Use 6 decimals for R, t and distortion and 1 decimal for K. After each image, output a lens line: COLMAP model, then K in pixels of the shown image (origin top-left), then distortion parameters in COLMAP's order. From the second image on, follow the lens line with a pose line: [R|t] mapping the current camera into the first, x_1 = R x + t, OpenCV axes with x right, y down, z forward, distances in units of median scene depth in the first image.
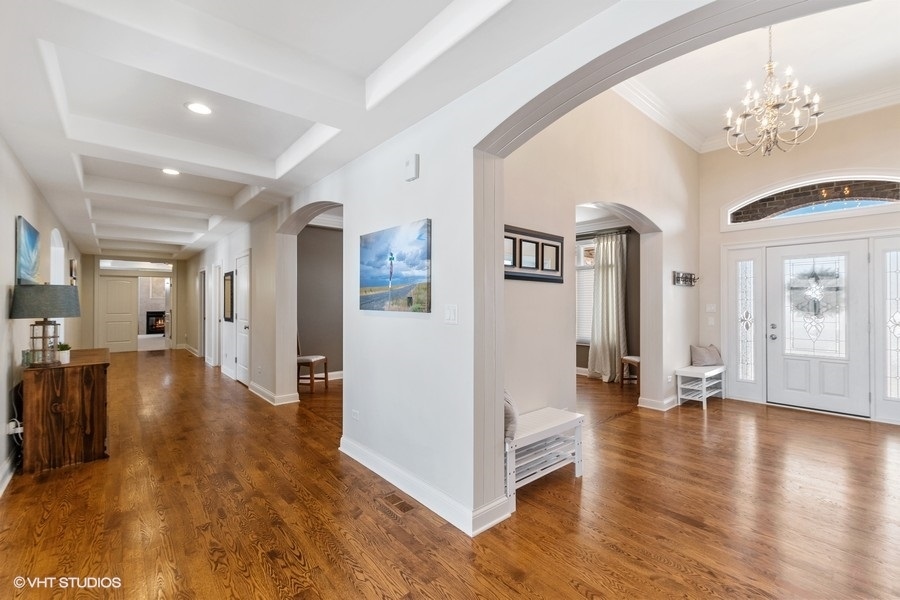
lens RADIAL K [[392.3, 0, 451.7], [0, 392.3, 299.2], [0, 0, 1]] dist [0.003447, 0.000159]
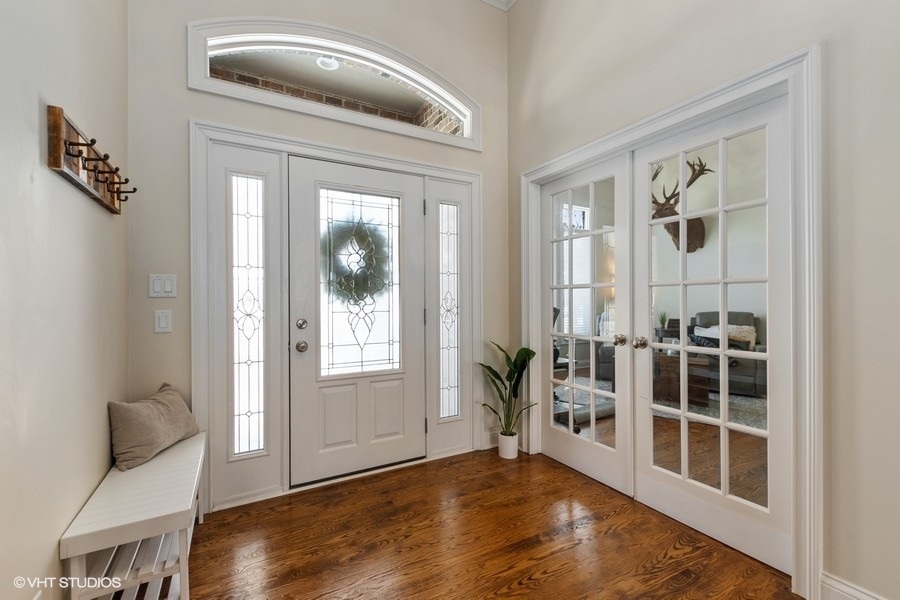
lens RADIAL K [[392.3, 0, 451.6], [0, 392.3, 299.4], [0, 0, 1]] dist [0.003447, 0.000159]
pose [[0.195565, -0.000233, 0.980691, 0.394165], [-0.002969, 0.999995, 0.000829, 0.038958], [-0.980686, -0.003073, 0.195563, 0.742715]]
